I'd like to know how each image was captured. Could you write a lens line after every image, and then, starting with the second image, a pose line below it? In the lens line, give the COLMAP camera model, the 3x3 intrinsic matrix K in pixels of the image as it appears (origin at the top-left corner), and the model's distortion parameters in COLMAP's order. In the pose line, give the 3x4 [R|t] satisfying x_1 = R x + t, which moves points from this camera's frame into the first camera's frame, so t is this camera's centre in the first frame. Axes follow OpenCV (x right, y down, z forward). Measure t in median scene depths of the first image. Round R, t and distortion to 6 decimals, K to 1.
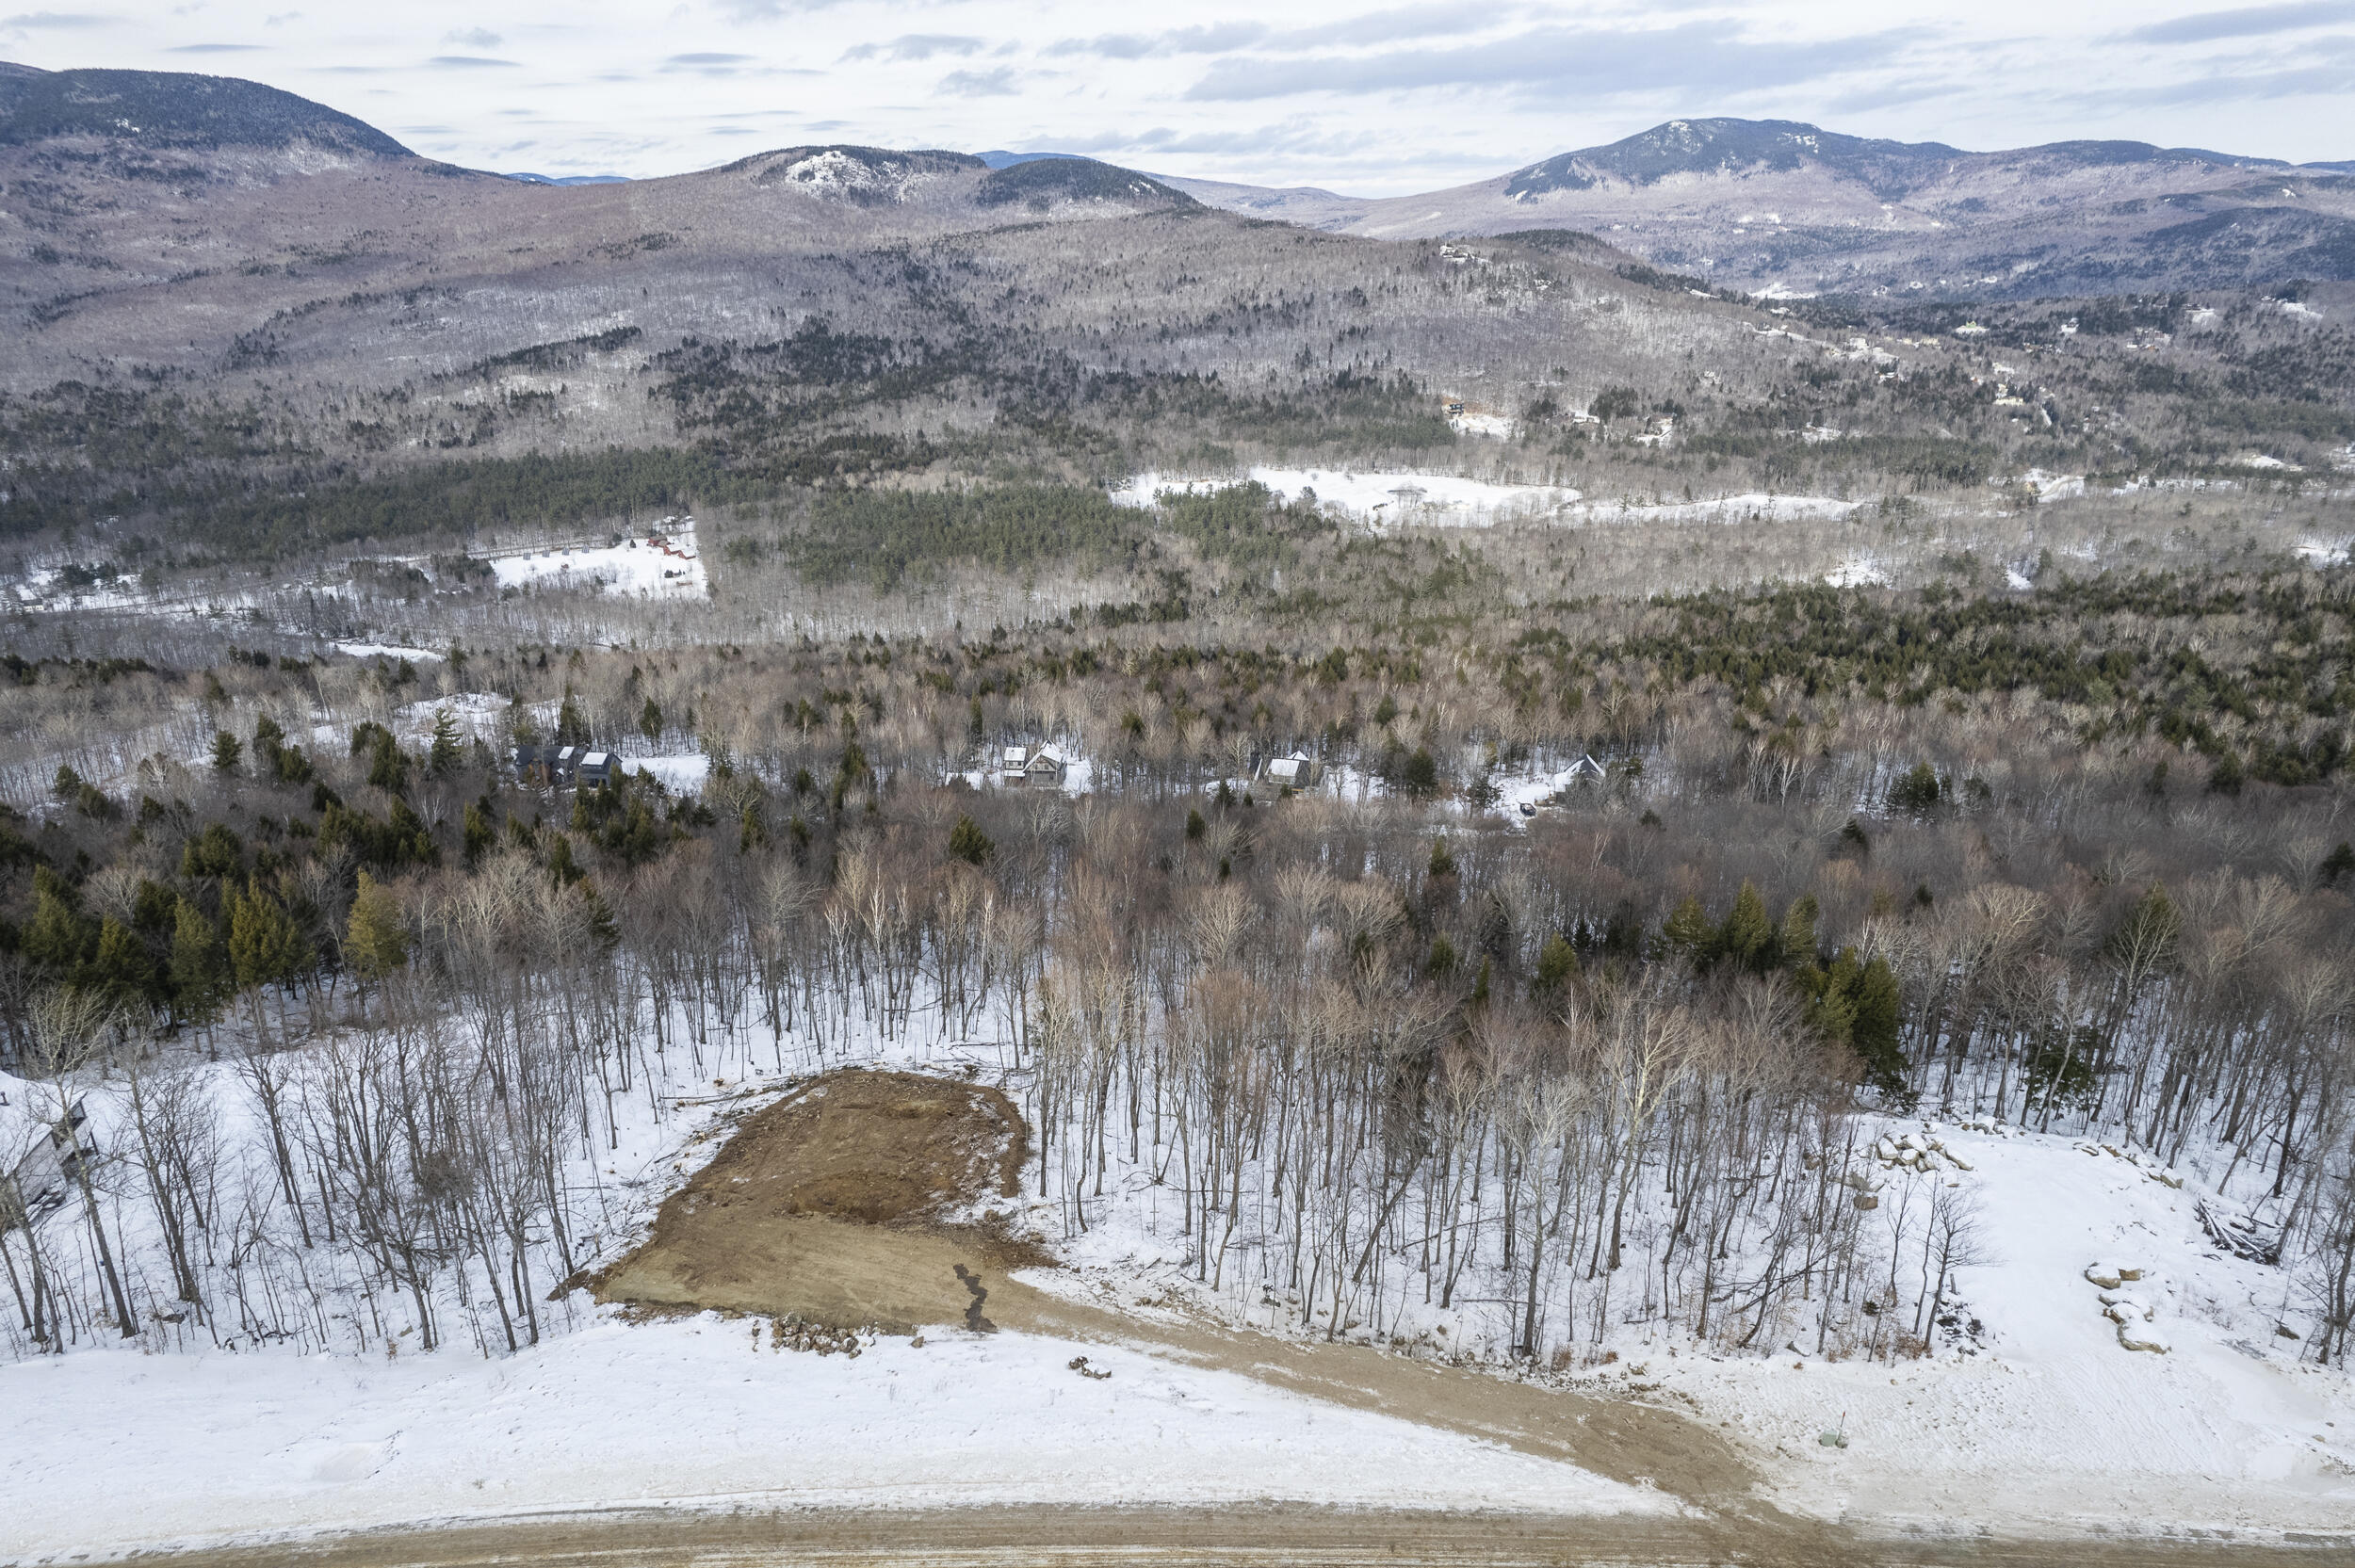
lens RADIAL K [[1515.1, 0, 1178.9], [0, 1515.1, 790.1], [0, 0, 1]] dist [-0.078979, 0.074263]
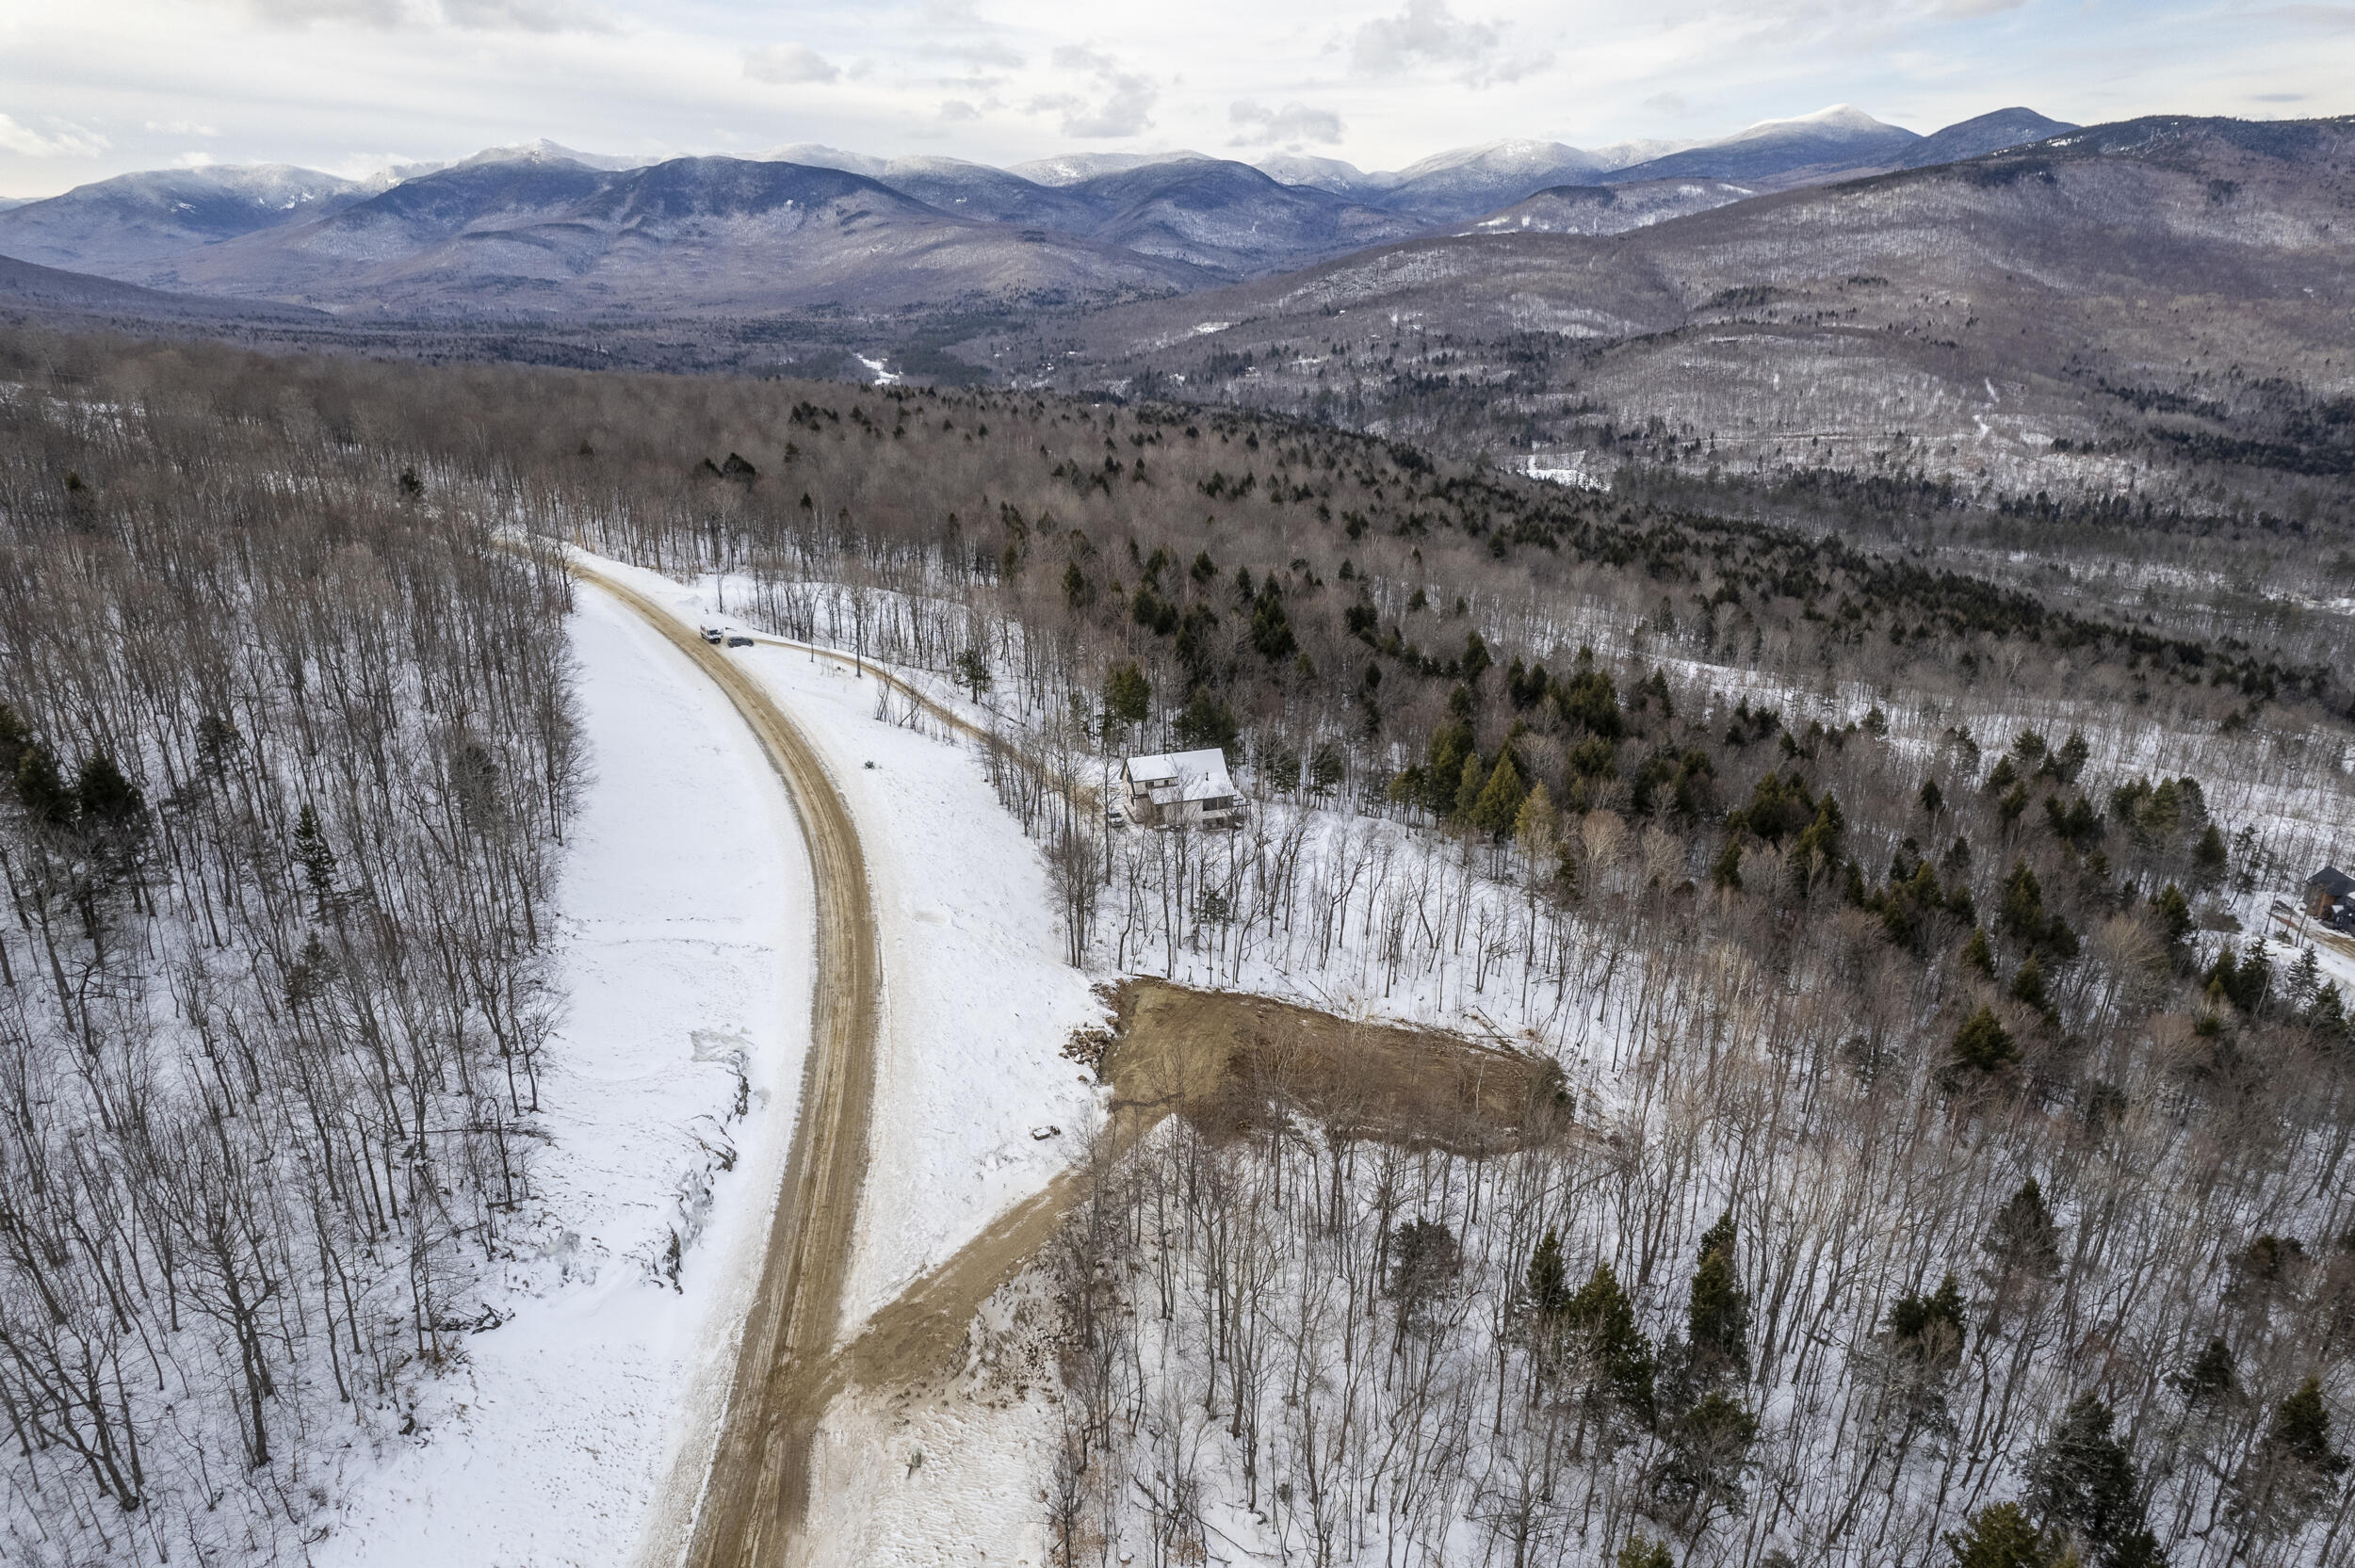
lens RADIAL K [[1519.8, 0, 1174.1], [0, 1519.8, 774.7], [0, 0, 1]] dist [-0.079158, 0.078648]
pose [[0.086895, 0.338390, -0.936985, 0.065383], [-0.339331, 0.894354, 0.291524, -0.022058], [0.936645, 0.292616, 0.192541, 0.037679]]
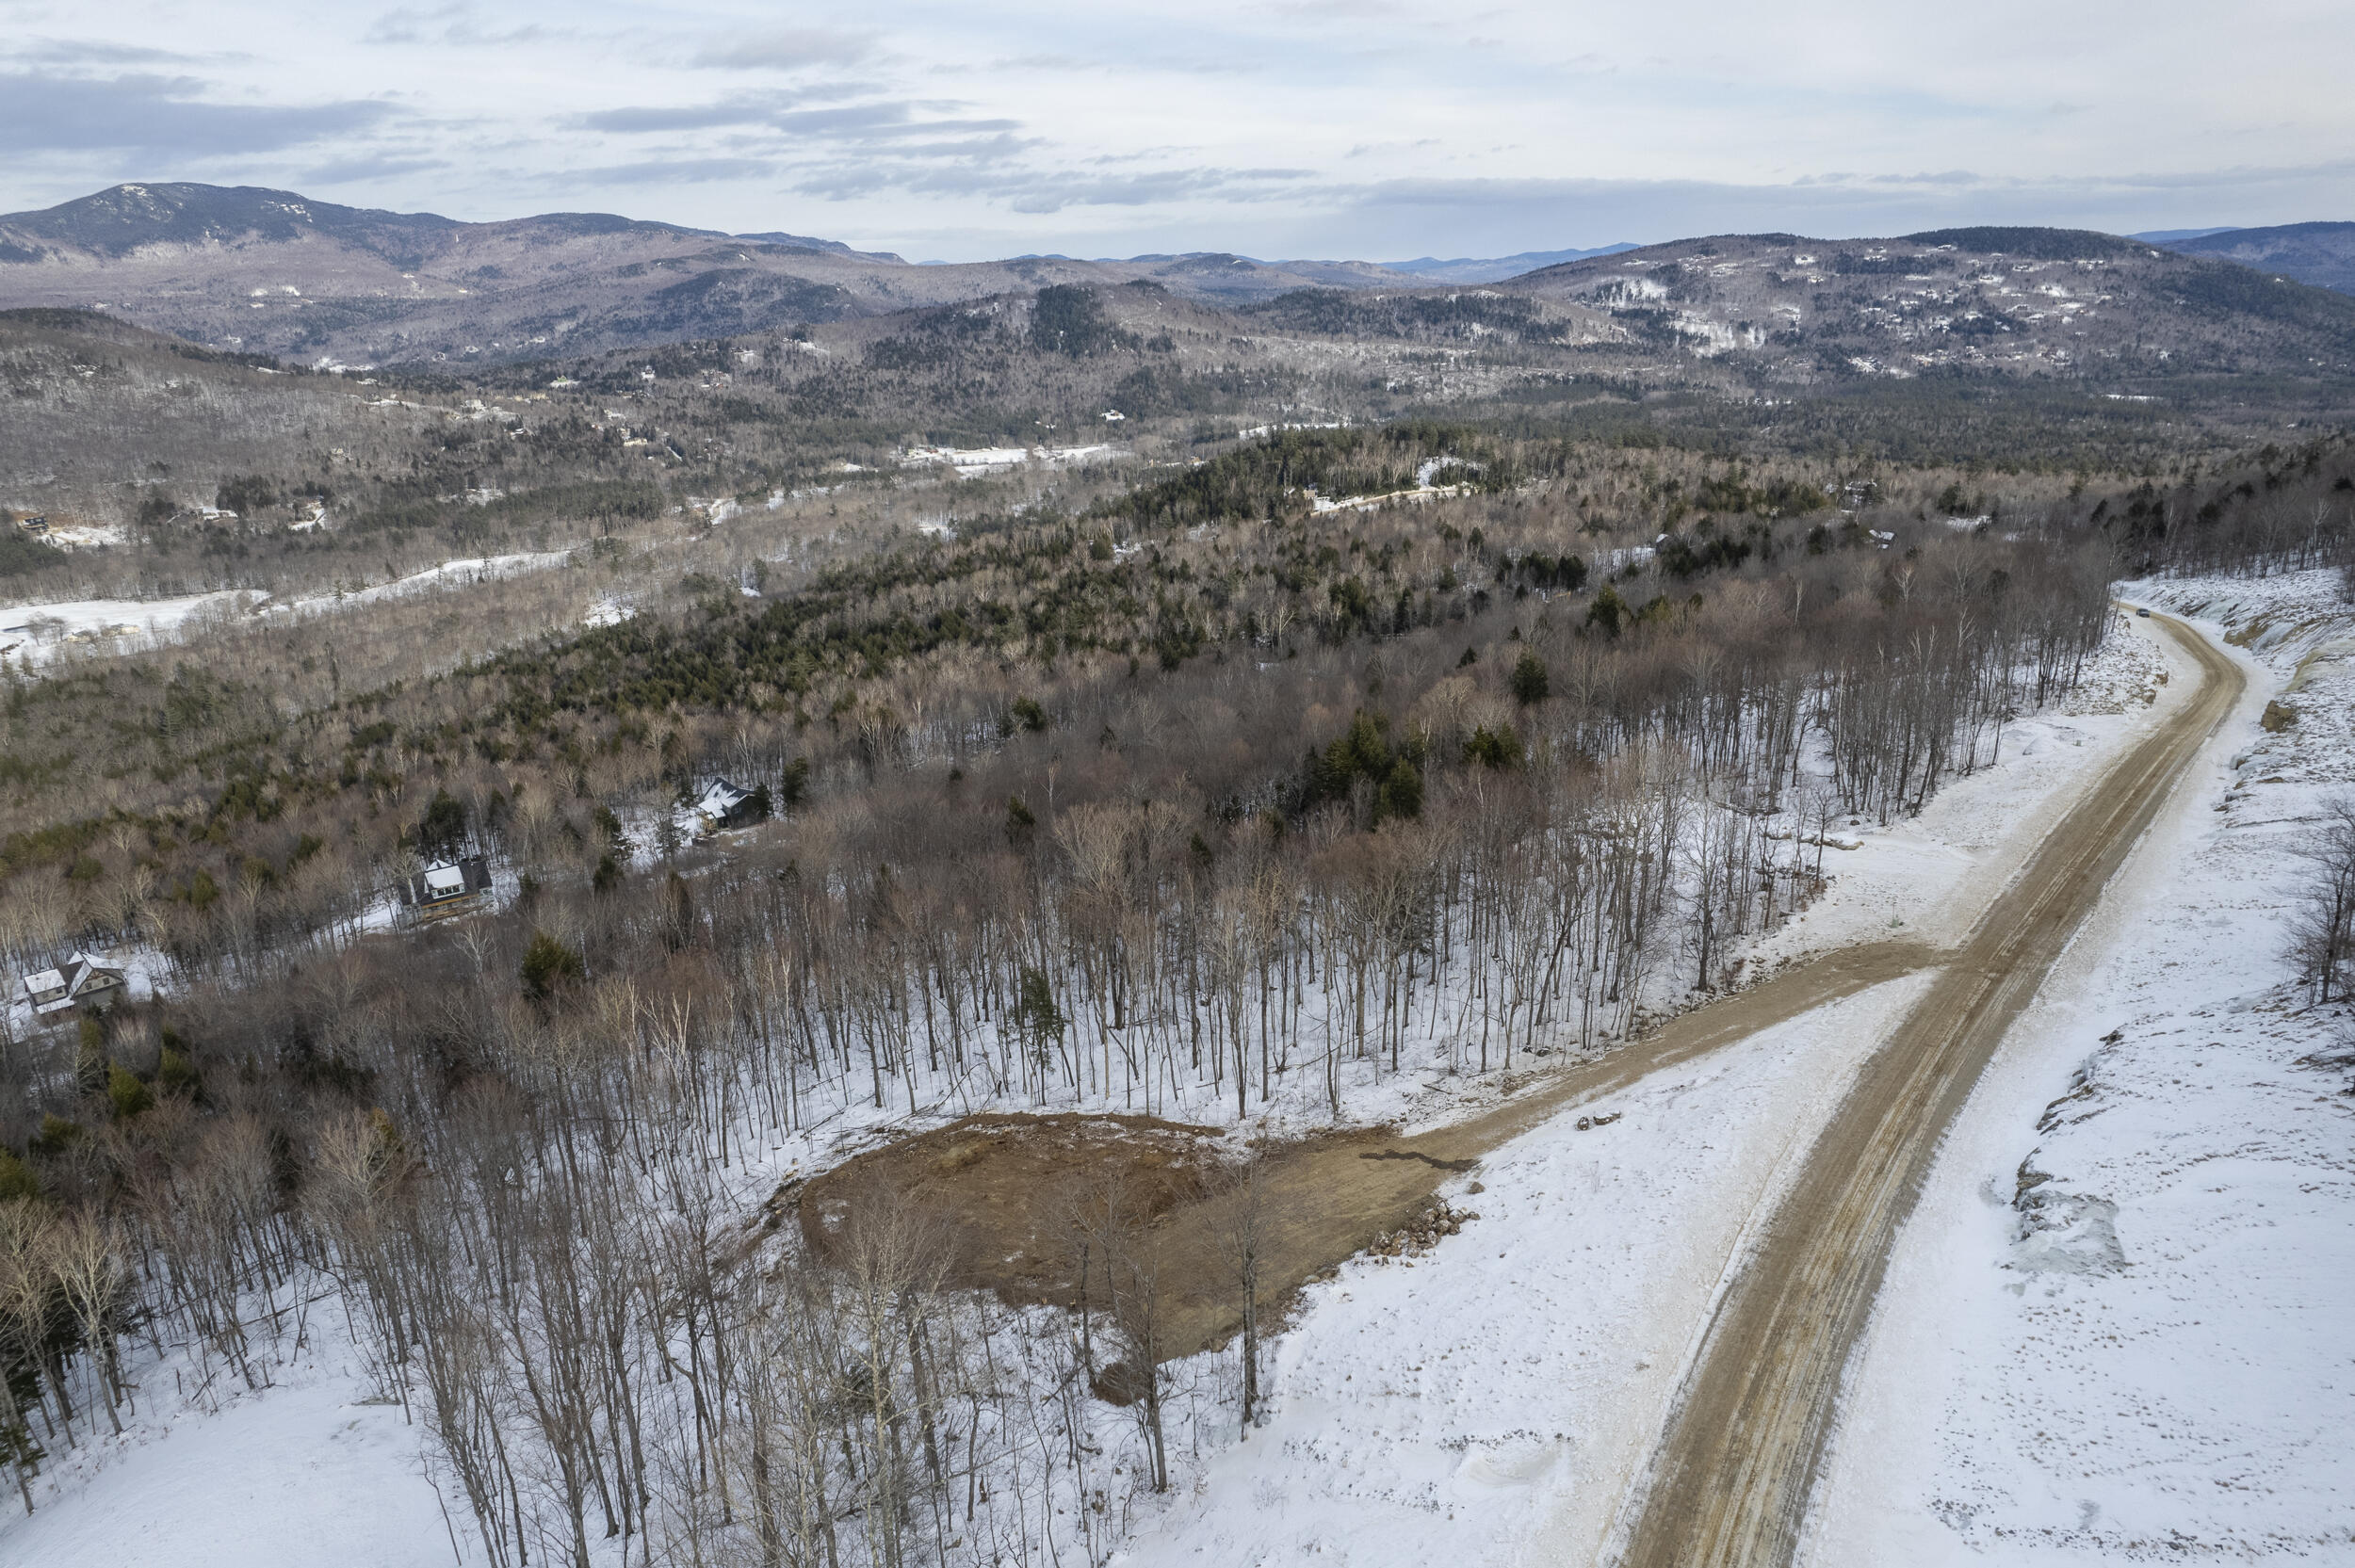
lens RADIAL K [[1515.1, 0, 1178.9], [0, 1515.1, 790.1], [0, 0, 1]] dist [-0.078979, 0.074263]
pose [[0.628971, -0.263274, 0.731493, -0.054895], [0.293943, 0.951600, 0.089747, -0.003082], [-0.719717, 0.158569, 0.675916, 0.021098]]
